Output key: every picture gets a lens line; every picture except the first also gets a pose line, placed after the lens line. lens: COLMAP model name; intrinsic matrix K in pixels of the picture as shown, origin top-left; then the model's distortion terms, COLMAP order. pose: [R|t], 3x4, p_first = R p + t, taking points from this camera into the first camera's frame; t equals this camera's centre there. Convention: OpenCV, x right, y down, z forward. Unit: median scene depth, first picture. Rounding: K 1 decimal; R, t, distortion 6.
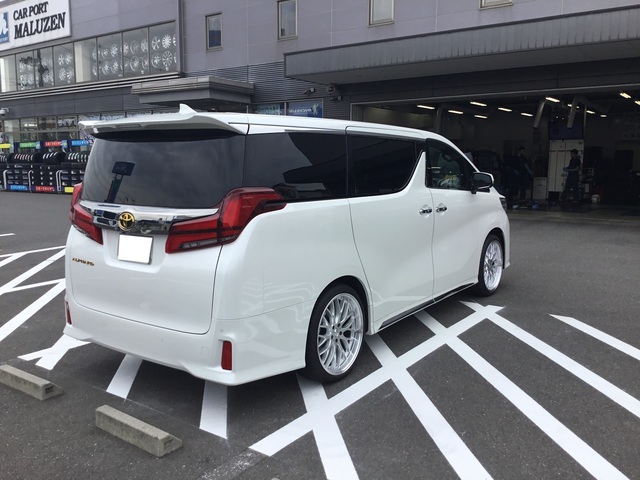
lens RADIAL K [[575.5, 0, 314.1], [0, 575.5, 234.2], [0, 0, 1]] dist [0.081655, -0.123287]
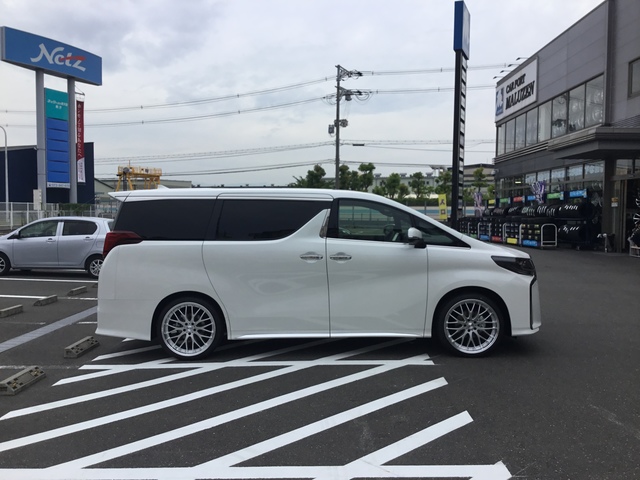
lens RADIAL K [[575.5, 0, 316.7], [0, 575.5, 235.6], [0, 0, 1]] dist [0.081655, -0.123287]
pose [[0.585134, 0.033264, -0.810254, 0.230039], [-0.103943, 0.993993, -0.034256, -0.008629], [0.804248, 0.104264, 0.585076, 0.055143]]
